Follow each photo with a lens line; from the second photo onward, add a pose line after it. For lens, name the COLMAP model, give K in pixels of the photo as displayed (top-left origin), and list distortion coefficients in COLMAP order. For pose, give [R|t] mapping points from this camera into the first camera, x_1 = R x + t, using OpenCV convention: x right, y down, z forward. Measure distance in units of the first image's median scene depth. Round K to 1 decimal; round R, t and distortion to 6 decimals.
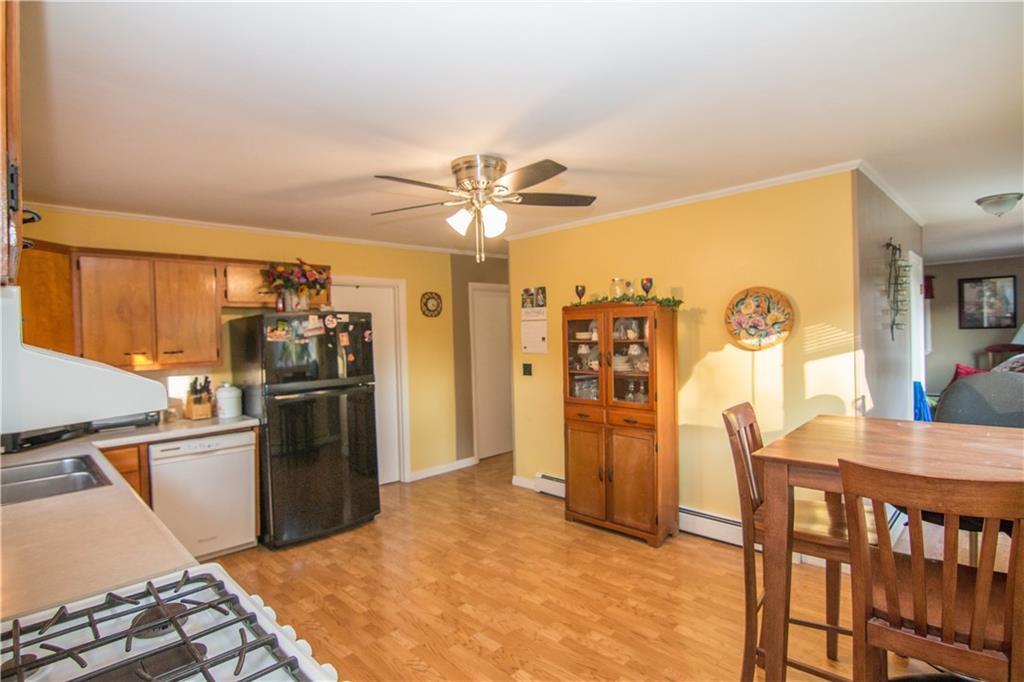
lens RADIAL K [[517.6, 0, 509.7], [0, 517.6, 340.6], [0, 0, 1]] dist [0.000430, -0.014791]
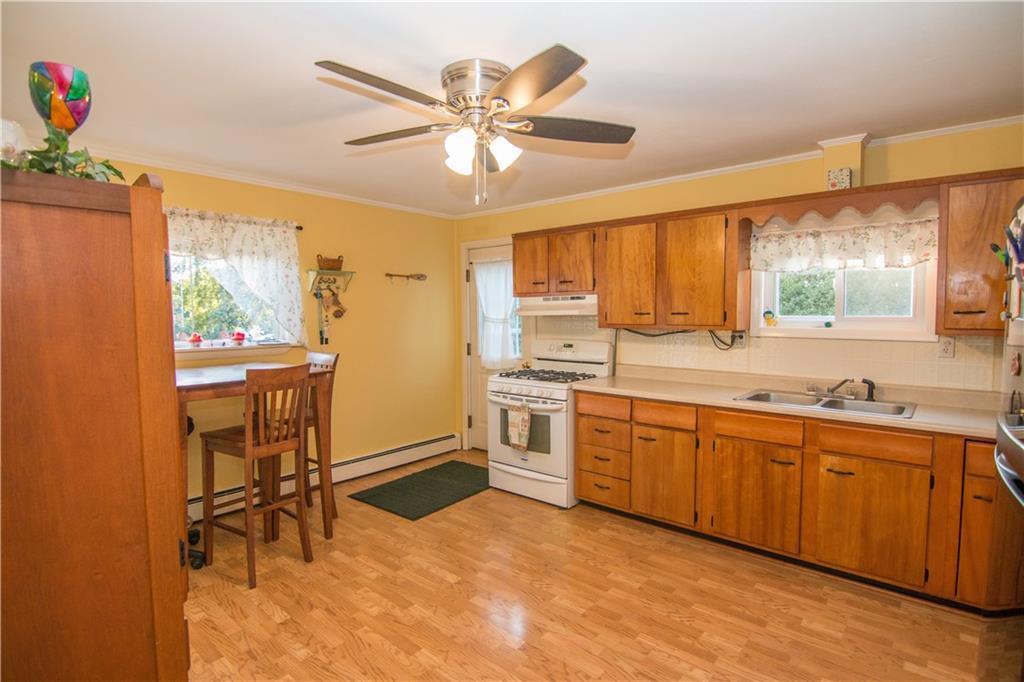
lens RADIAL K [[517.6, 0, 509.7], [0, 517.6, 340.6], [0, 0, 1]] dist [0.000430, -0.014791]
pose [[-0.996902, 0.038150, -0.068778, -0.029731], [0.032798, 0.996466, 0.077335, -0.009639], [0.071485, 0.074839, -0.994630, 1.336603]]
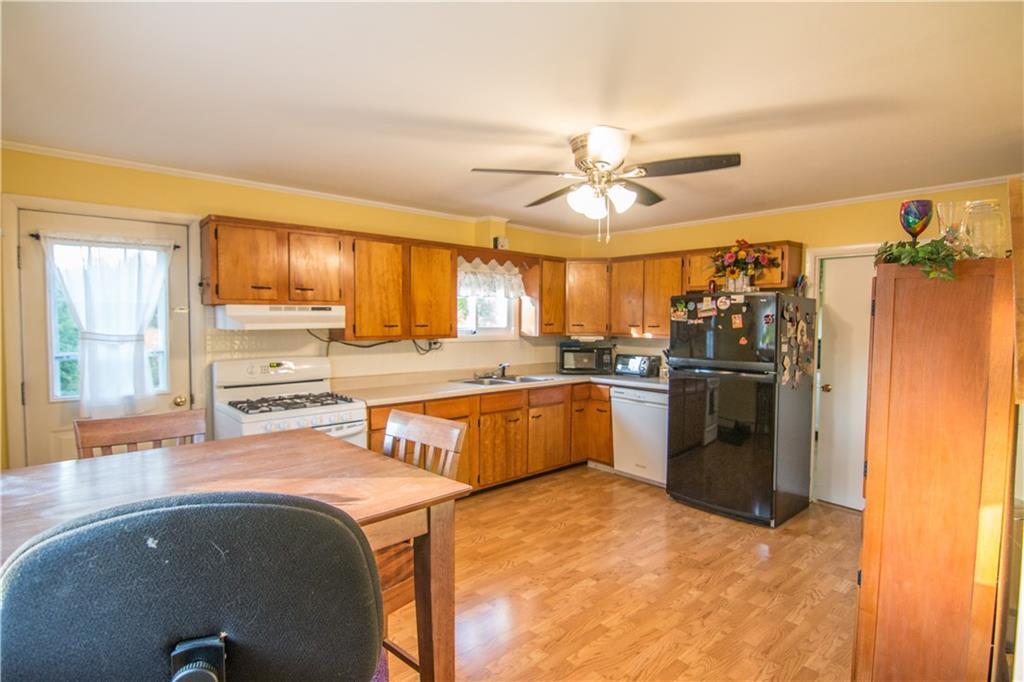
lens RADIAL K [[517.6, 0, 509.7], [0, 517.6, 340.6], [0, 0, 1]] dist [0.000430, -0.014791]
pose [[-0.050775, 0.070124, -0.996245, 0.699273], [-0.021815, 0.997216, 0.071304, -0.027525], [0.998472, 0.025353, -0.049104, 0.666162]]
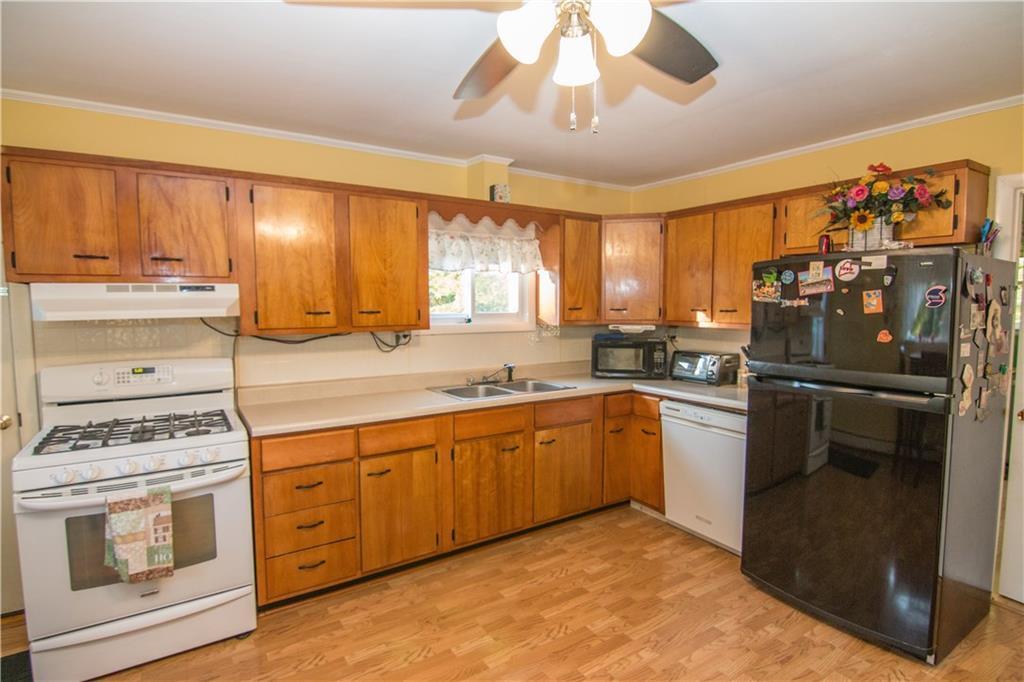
lens RADIAL K [[517.6, 0, 509.7], [0, 517.6, 340.6], [0, 0, 1]] dist [0.000430, -0.014791]
pose [[-0.206163, 0.100094, -0.973385, 0.307848], [-0.008639, 0.994530, 0.104098, -0.015874], [0.978479, 0.029870, -0.204171, 0.783926]]
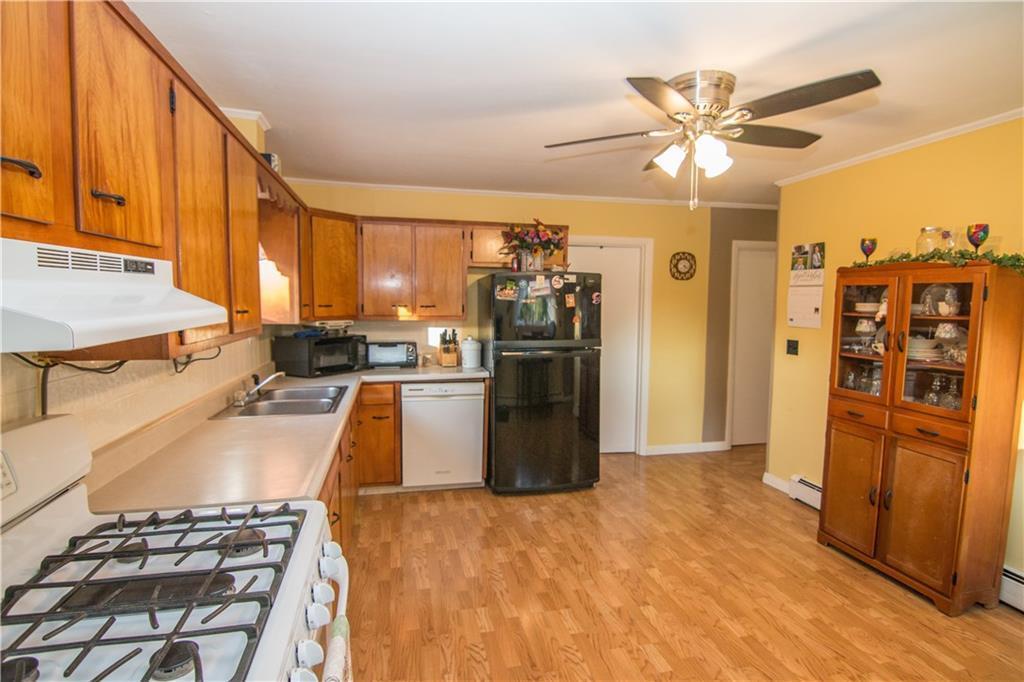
lens RADIAL K [[517.6, 0, 509.7], [0, 517.6, 340.6], [0, 0, 1]] dist [0.000430, -0.014791]
pose [[0.848871, 0.076698, -0.523006, 0.105516], [-0.041126, 0.996001, 0.079313, 0.000064], [0.526998, -0.045817, 0.848631, 0.114103]]
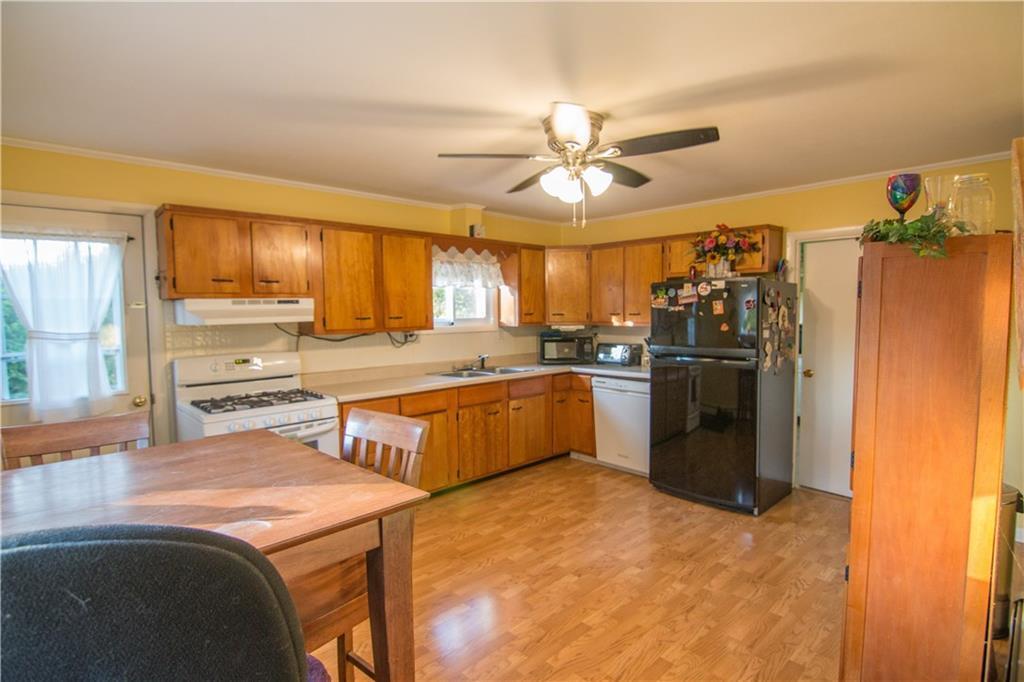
lens RADIAL K [[517.6, 0, 509.7], [0, 517.6, 340.6], [0, 0, 1]] dist [0.000430, -0.014791]
pose [[-0.020041, 0.088783, -0.995849, 0.668006], [-0.005580, 0.996024, 0.088911, -0.025382], [0.999784, 0.007339, -0.019466, 0.679618]]
